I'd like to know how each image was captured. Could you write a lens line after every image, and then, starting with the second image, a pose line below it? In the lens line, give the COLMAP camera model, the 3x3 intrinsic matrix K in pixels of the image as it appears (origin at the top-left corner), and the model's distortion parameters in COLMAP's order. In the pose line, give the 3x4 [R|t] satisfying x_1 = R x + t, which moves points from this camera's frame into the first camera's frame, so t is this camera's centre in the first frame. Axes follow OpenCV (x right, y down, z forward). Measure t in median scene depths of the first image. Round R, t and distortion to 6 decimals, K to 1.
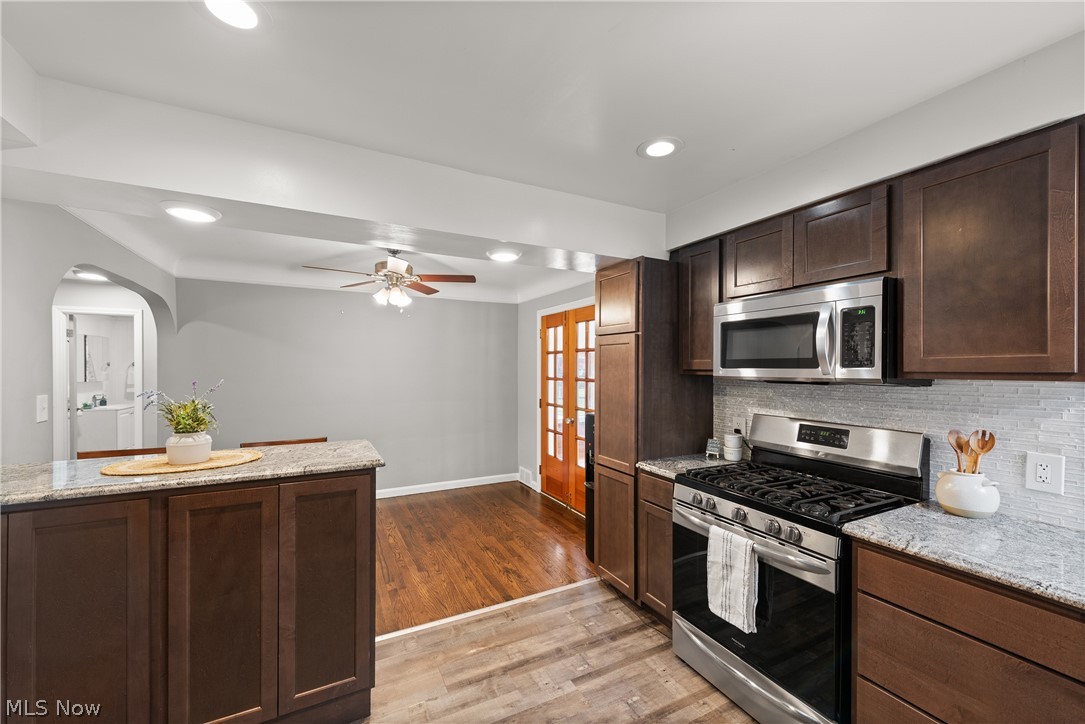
lens RADIAL K [[424.5, 0, 541.4], [0, 424.5, 367.6], [0, 0, 1]] dist [0.011813, -0.004806]
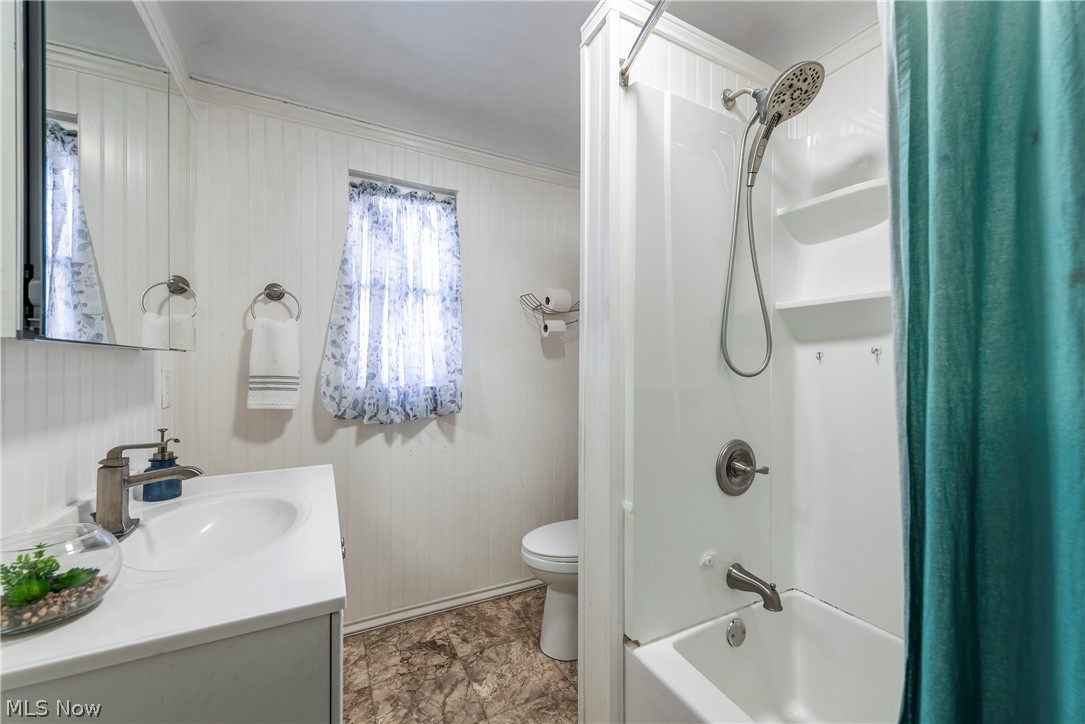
lens RADIAL K [[424.5, 0, 541.4], [0, 424.5, 367.6], [0, 0, 1]] dist [0.011813, -0.004806]
pose [[0.999996, 0.002675, 0.000611, -0.854255], [-0.002677, 0.999991, 0.003158, 0.035700], [-0.000602, -0.003159, 0.999995, 0.810951]]
